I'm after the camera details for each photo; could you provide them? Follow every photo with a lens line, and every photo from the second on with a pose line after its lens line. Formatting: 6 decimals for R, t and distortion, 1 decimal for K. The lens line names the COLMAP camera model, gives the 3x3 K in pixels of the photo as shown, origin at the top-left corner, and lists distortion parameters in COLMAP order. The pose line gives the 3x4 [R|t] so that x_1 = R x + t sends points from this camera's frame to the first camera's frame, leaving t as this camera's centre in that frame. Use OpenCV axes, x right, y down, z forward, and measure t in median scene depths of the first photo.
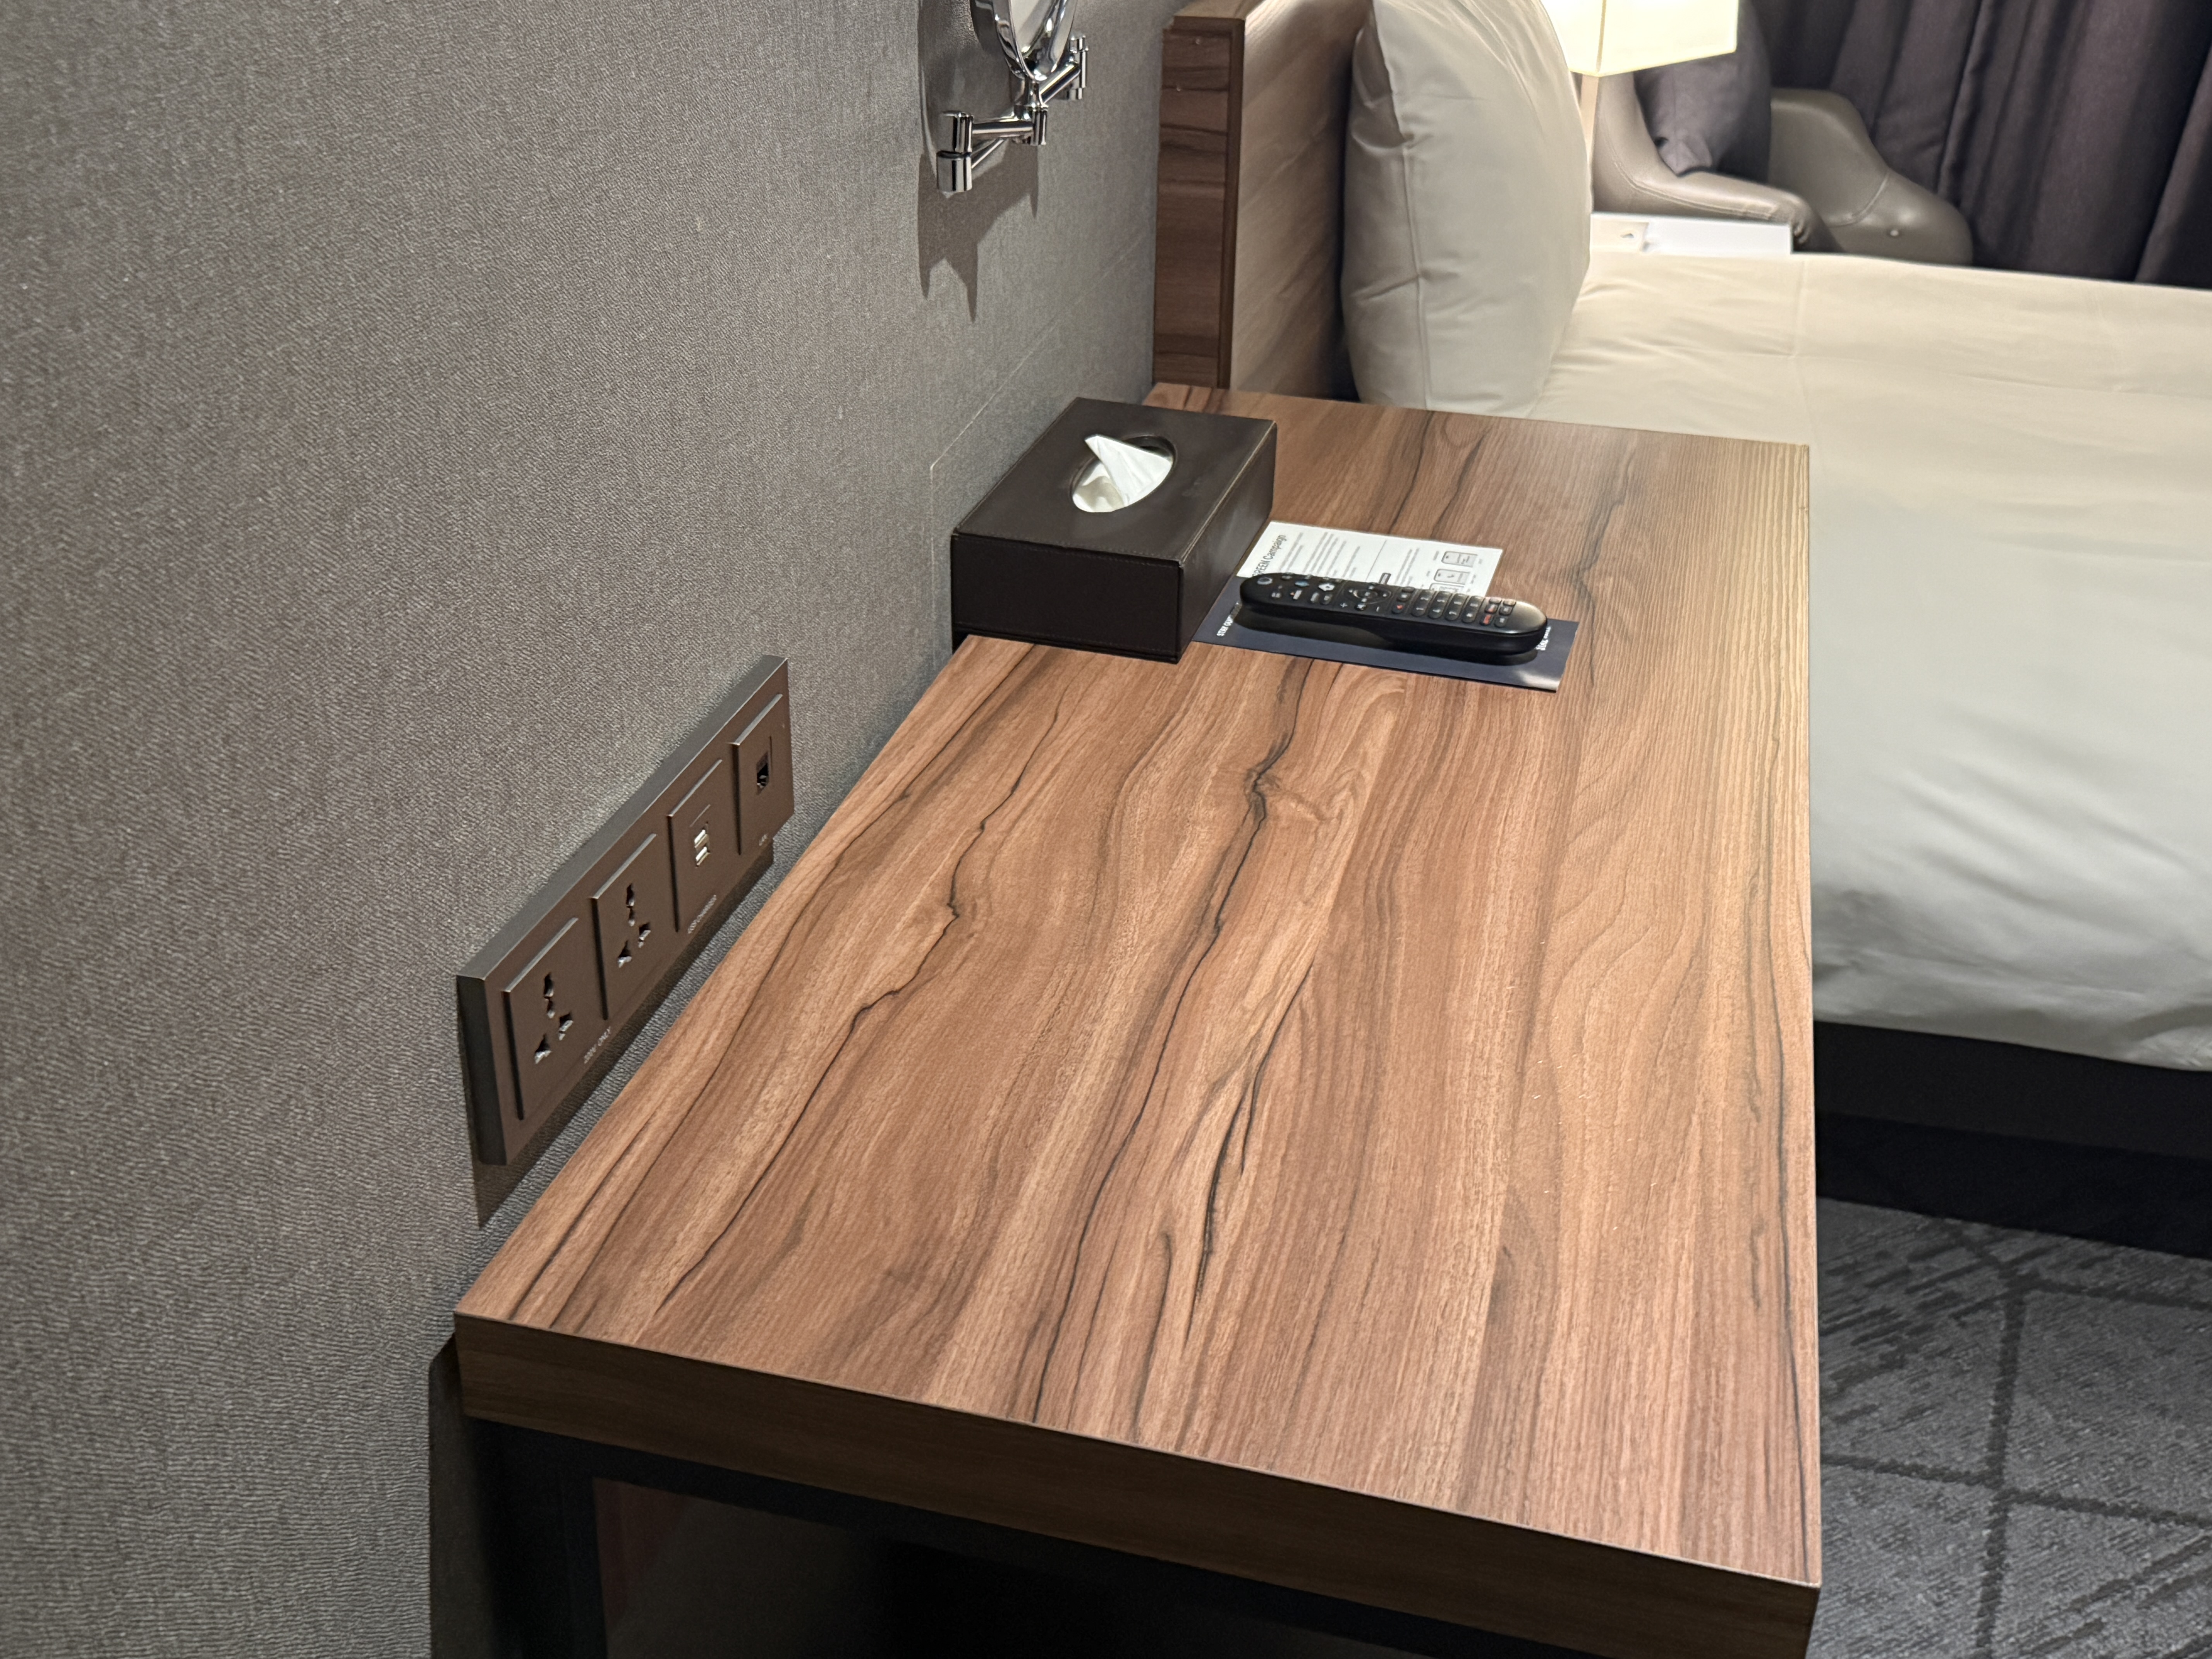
lens RADIAL K [[2378.6, 0, 1060.8], [0, 2378.6, 836.1], [0, 0, 1]] dist [0.151736, -0.343116]
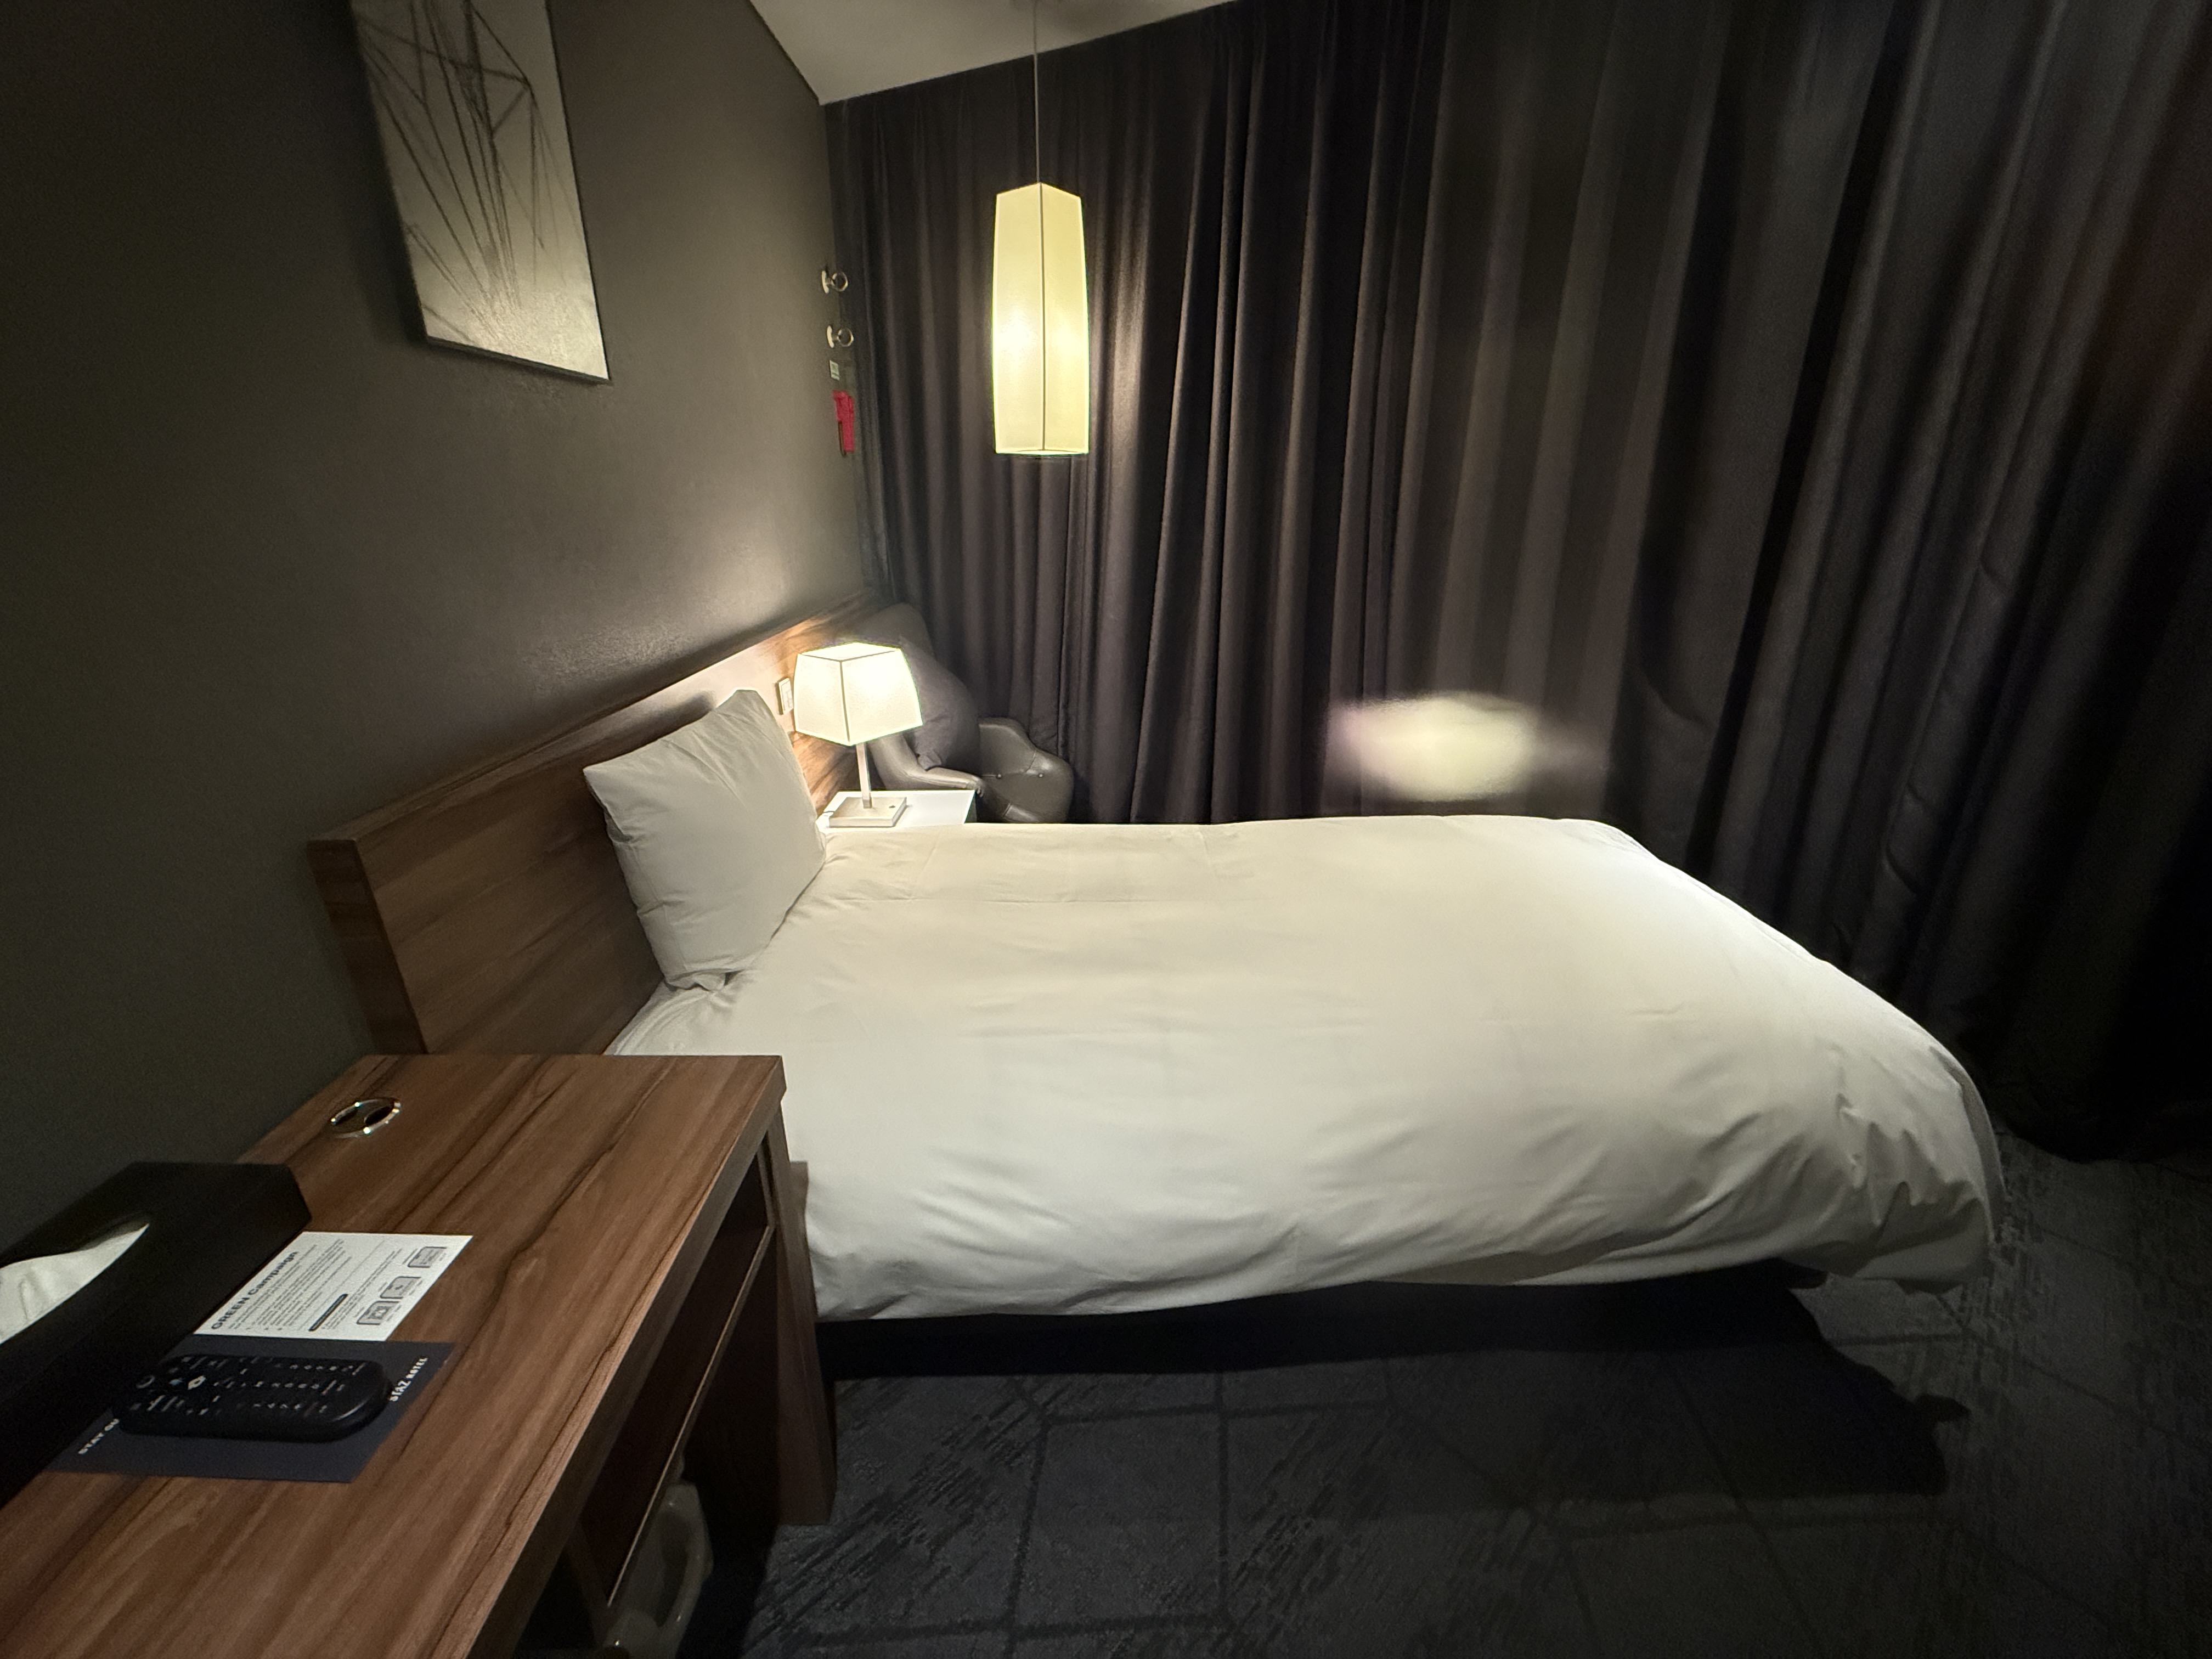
lens RADIAL K [[883.9, 0, 1096.8], [0, 883.9, 840.0], [0, 0, 1]] dist [0.000231, -0.000081]
pose [[0.961559, -0.113521, 0.250033, 0.421546], [0.140122, 0.985922, -0.091239, -0.243841], [-0.236155, 0.122767, 0.963929, 0.390363]]
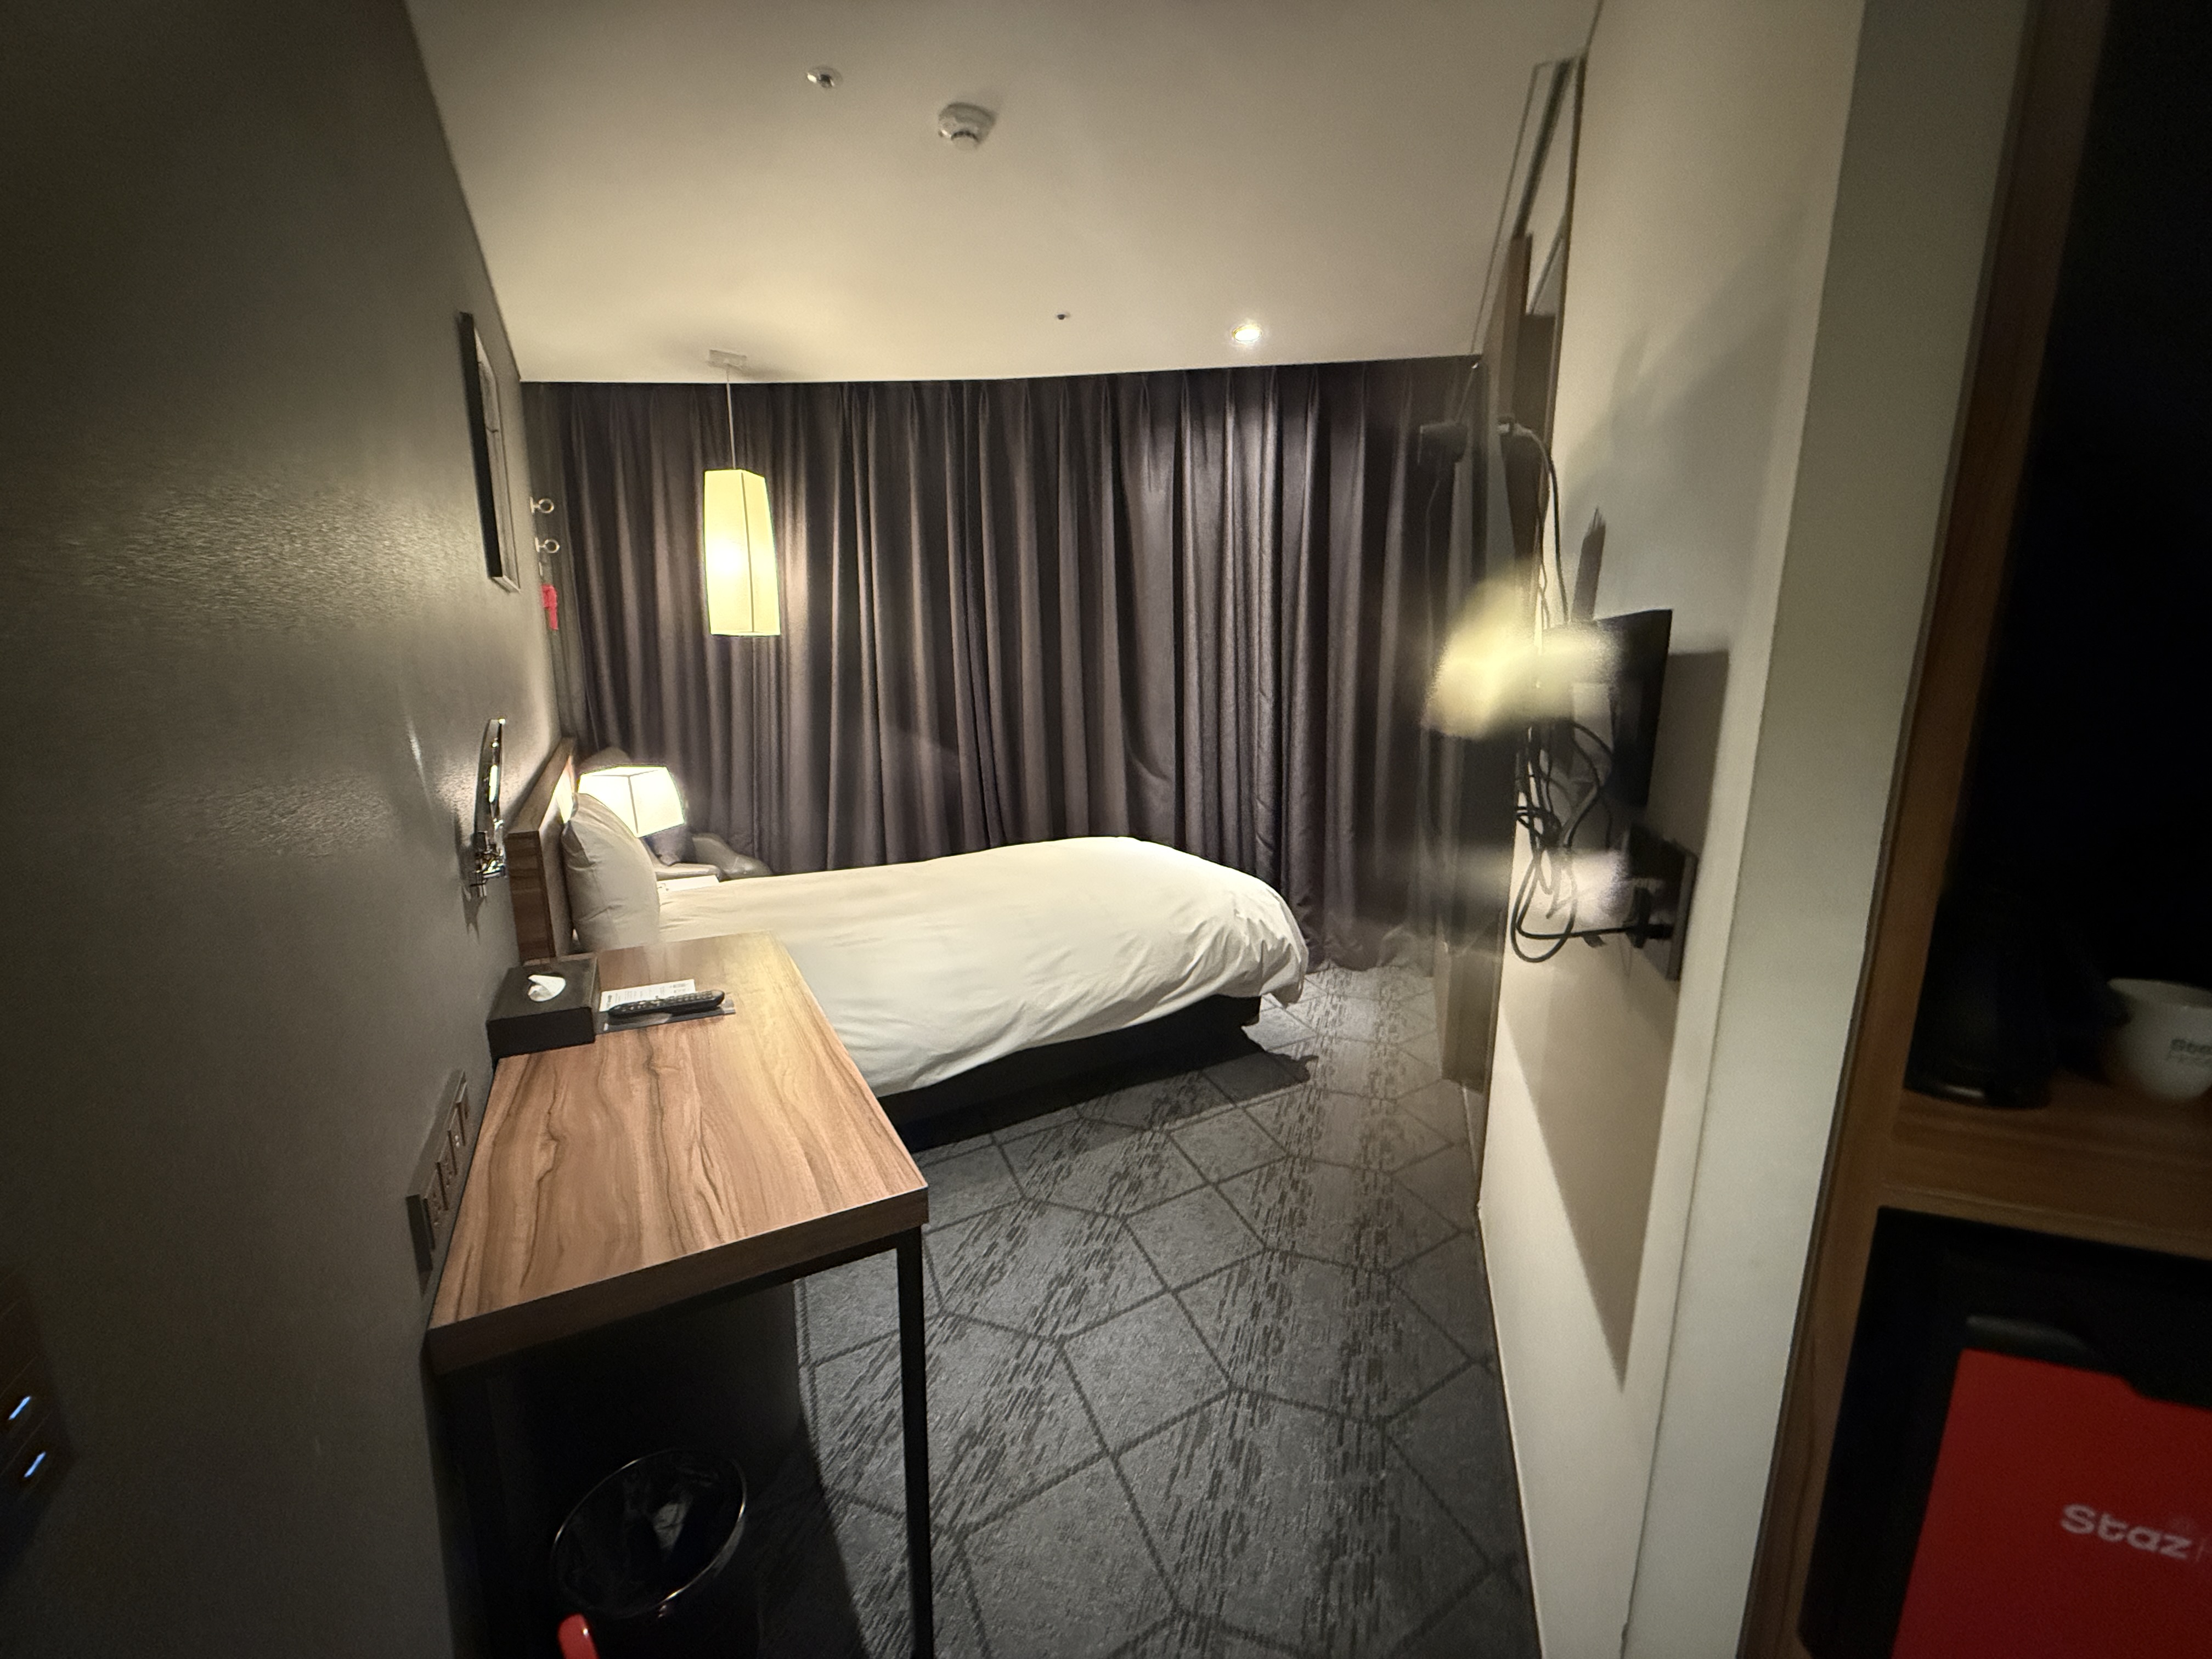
lens RADIAL K [[878.3, 0, 1106.0], [0, 878.3, 829.5], [0, 0, 1]] dist [0.000571, -0.000176]
pose [[0.716715, -0.145528, 0.682013, -0.165067], [0.337134, 0.928411, -0.156184, 0.051185], [-0.610459, 0.341869, 0.714468, -0.162367]]
